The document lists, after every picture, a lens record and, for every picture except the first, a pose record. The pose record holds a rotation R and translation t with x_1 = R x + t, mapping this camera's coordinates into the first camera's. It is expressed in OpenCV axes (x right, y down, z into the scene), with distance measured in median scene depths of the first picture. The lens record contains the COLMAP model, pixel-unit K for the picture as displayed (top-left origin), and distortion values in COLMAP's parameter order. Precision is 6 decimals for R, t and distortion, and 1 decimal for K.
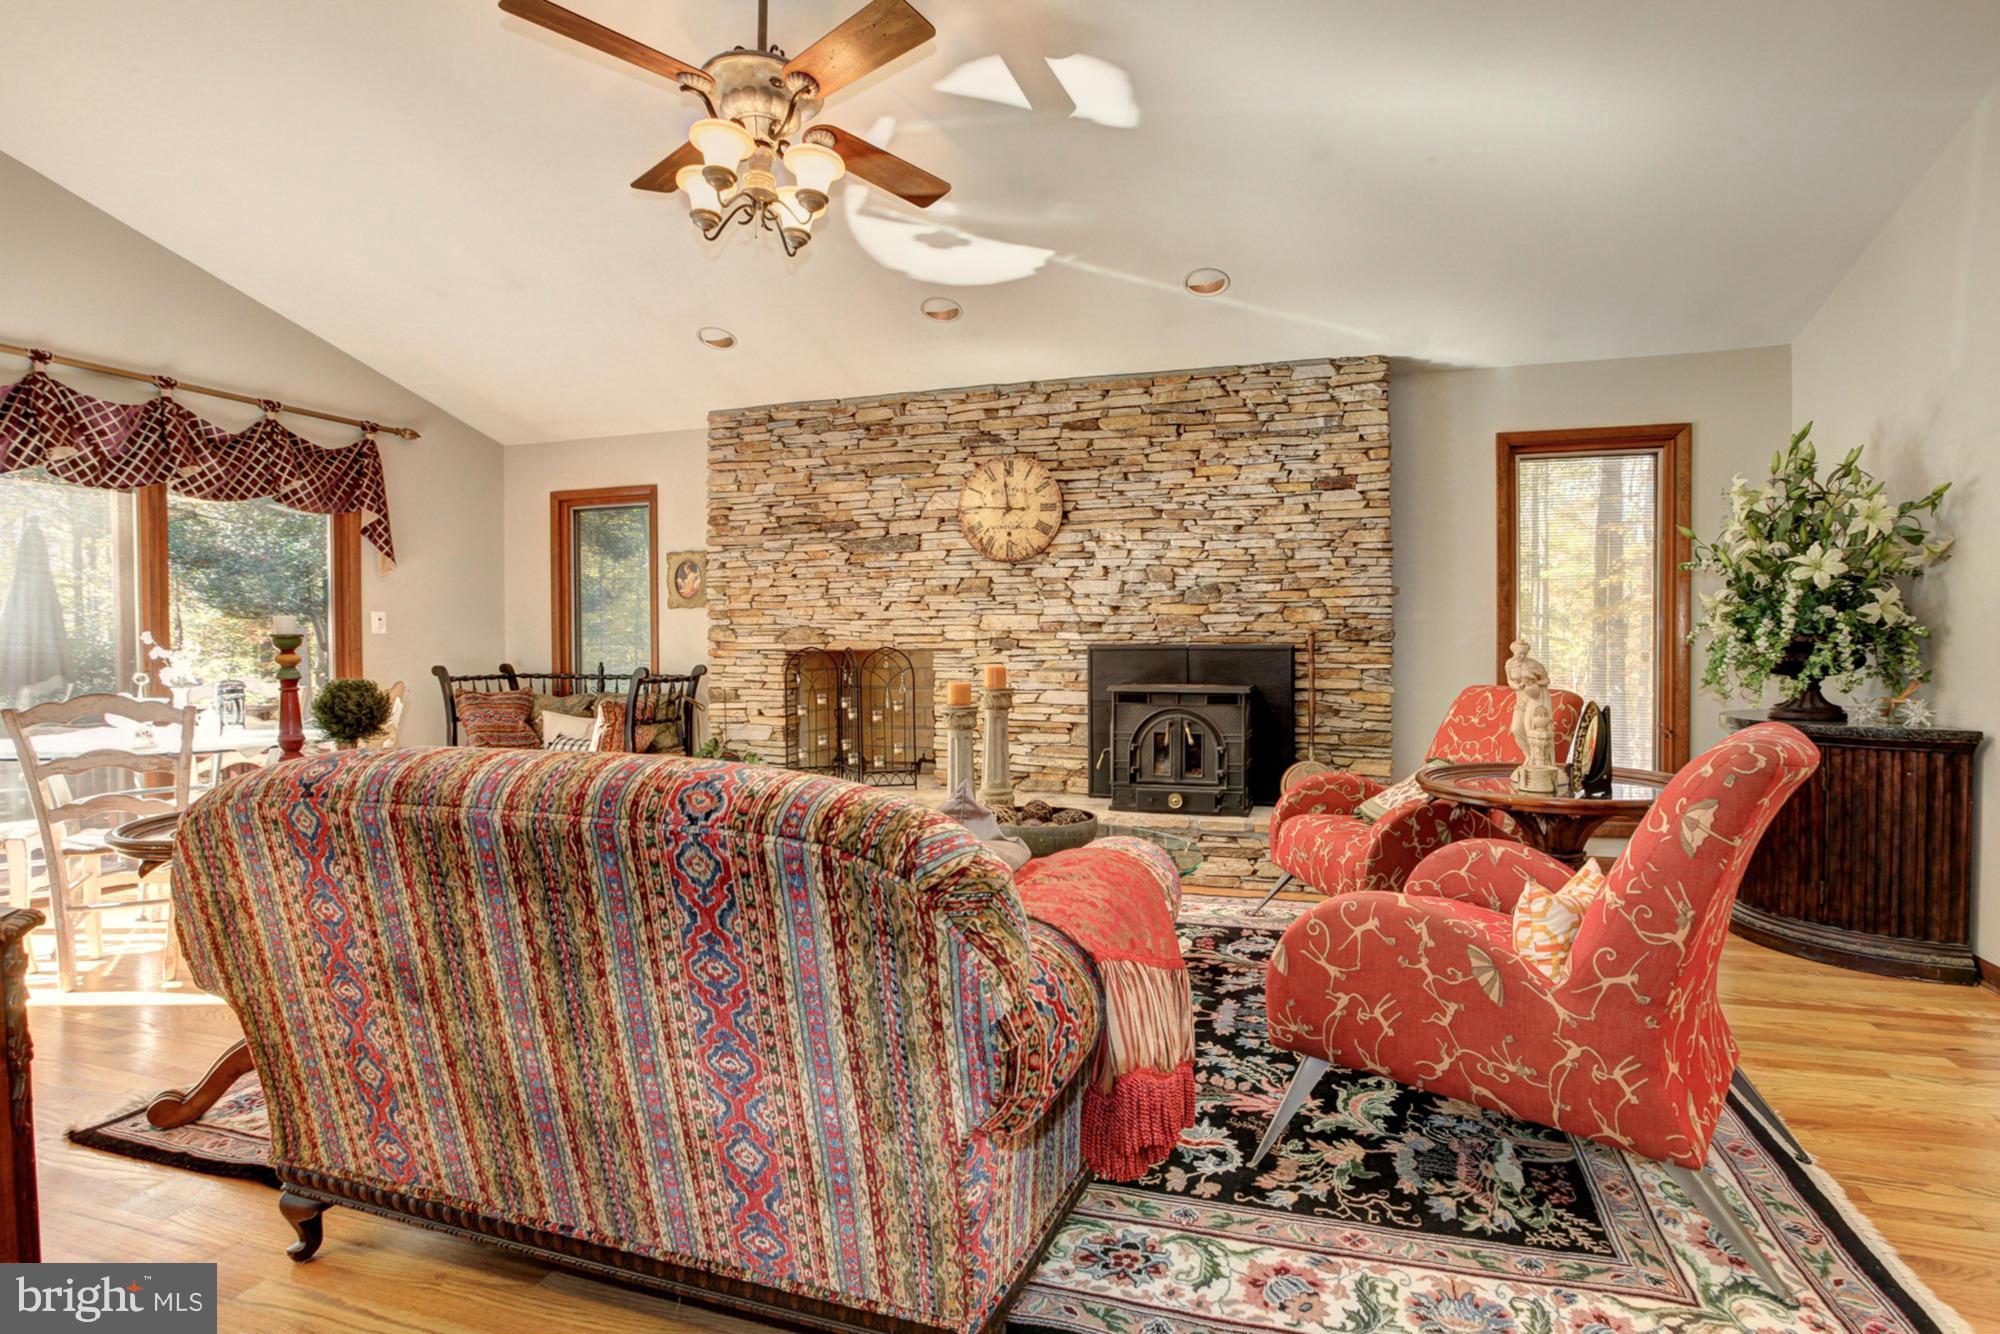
lens RADIAL K [[928.3, 0, 998.0], [0, 928.3, 661.8], [0, 0, 1]] dist [-0.023312, 0.000496]
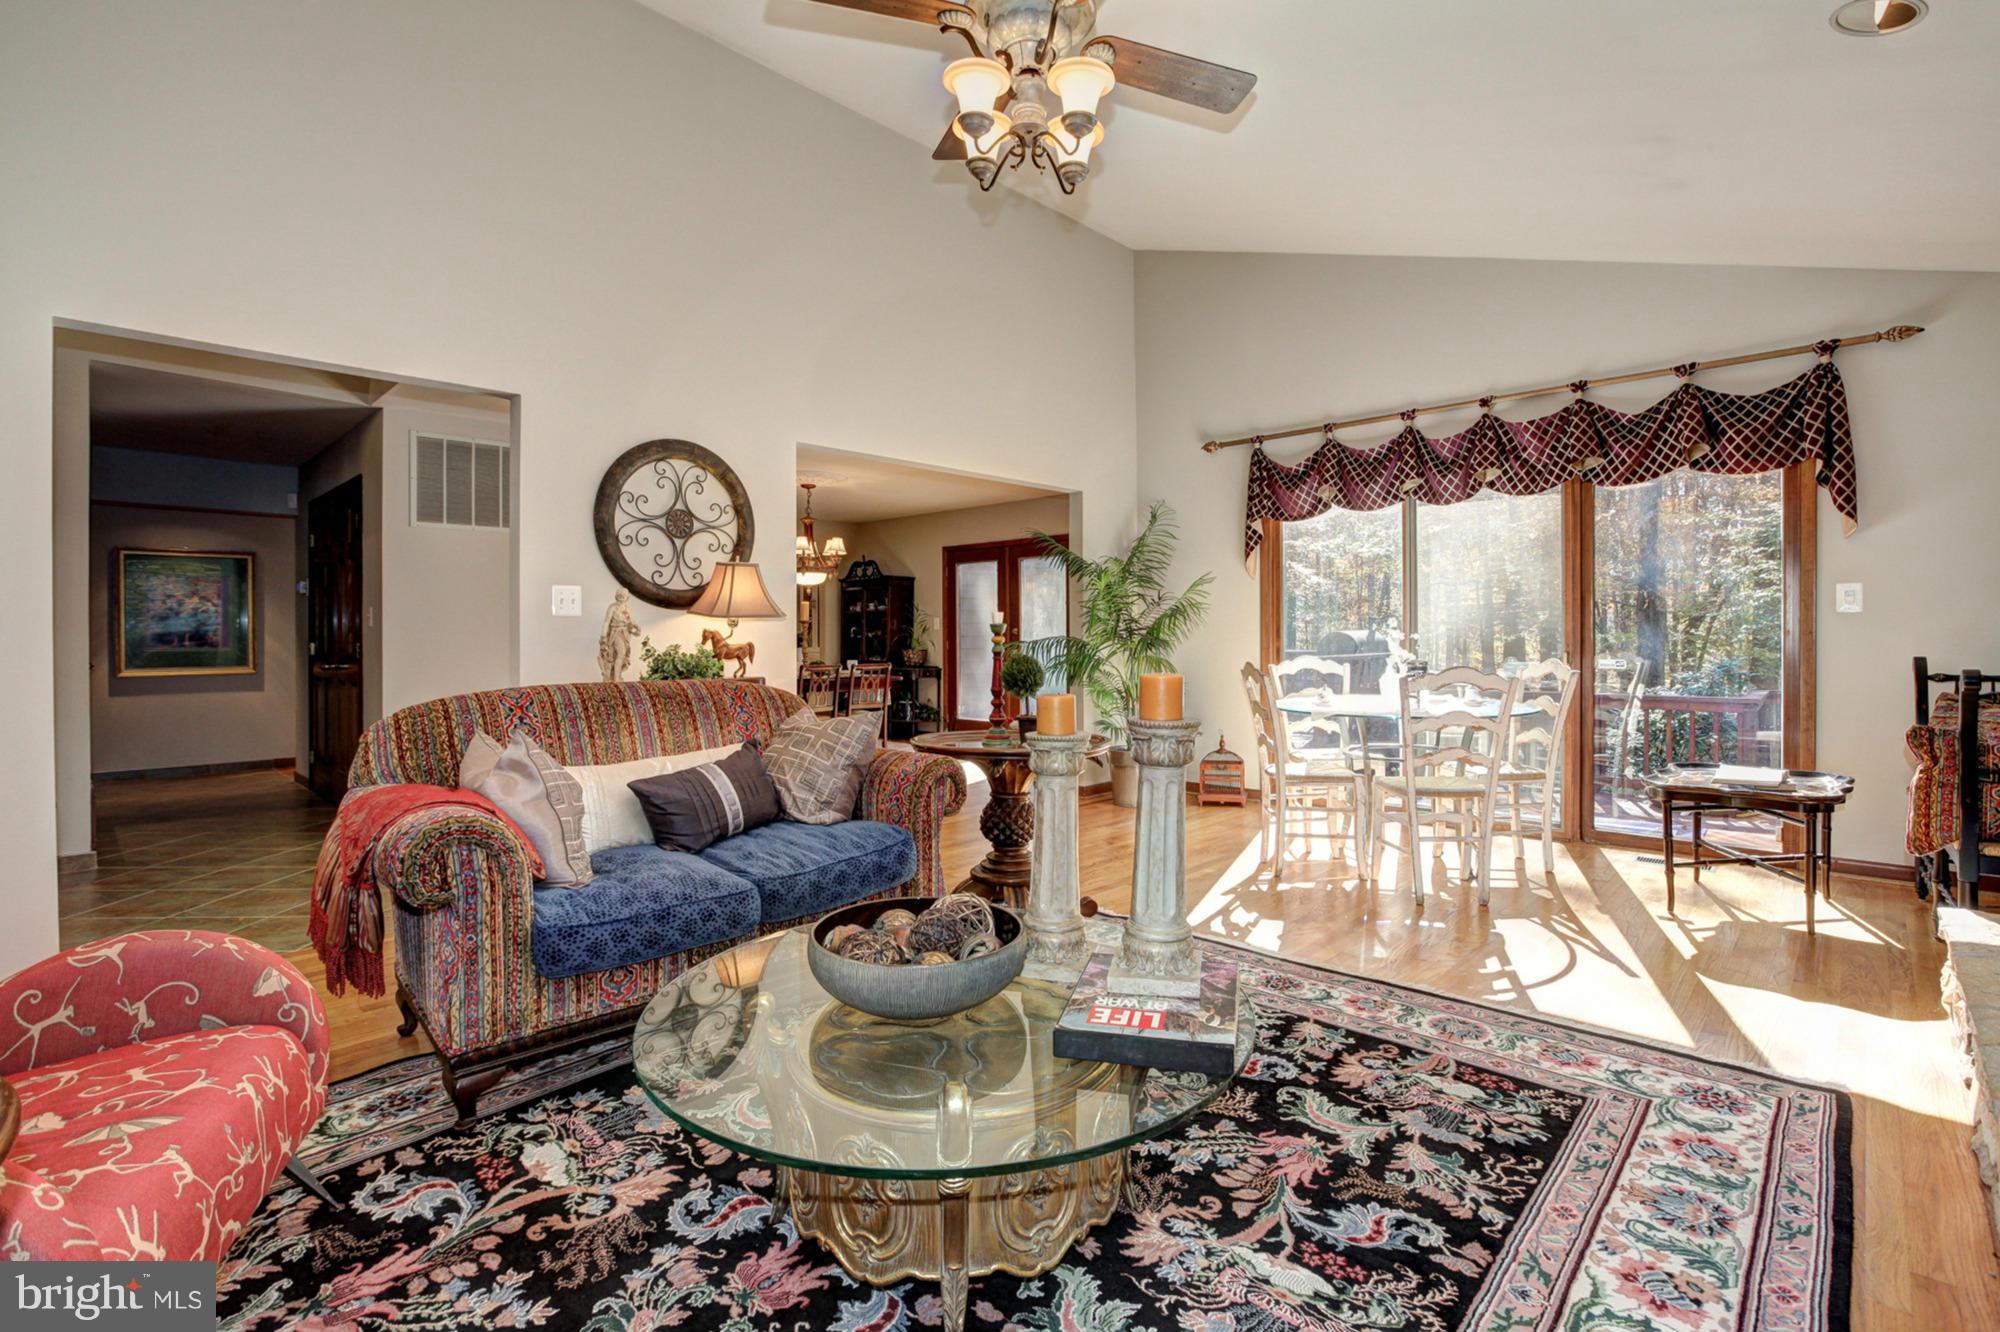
lens RADIAL K [[880.3, 0, 973.4], [0, 880.3, 634.7], [0, 0, 1]] dist [-0.021018, -0.000046]
pose [[-0.399788, 0.001090, -0.916607, 0.718453], [-0.015019, 0.999857, 0.007740, -0.020279], [0.916485, 0.016861, -0.399714, 1.708876]]
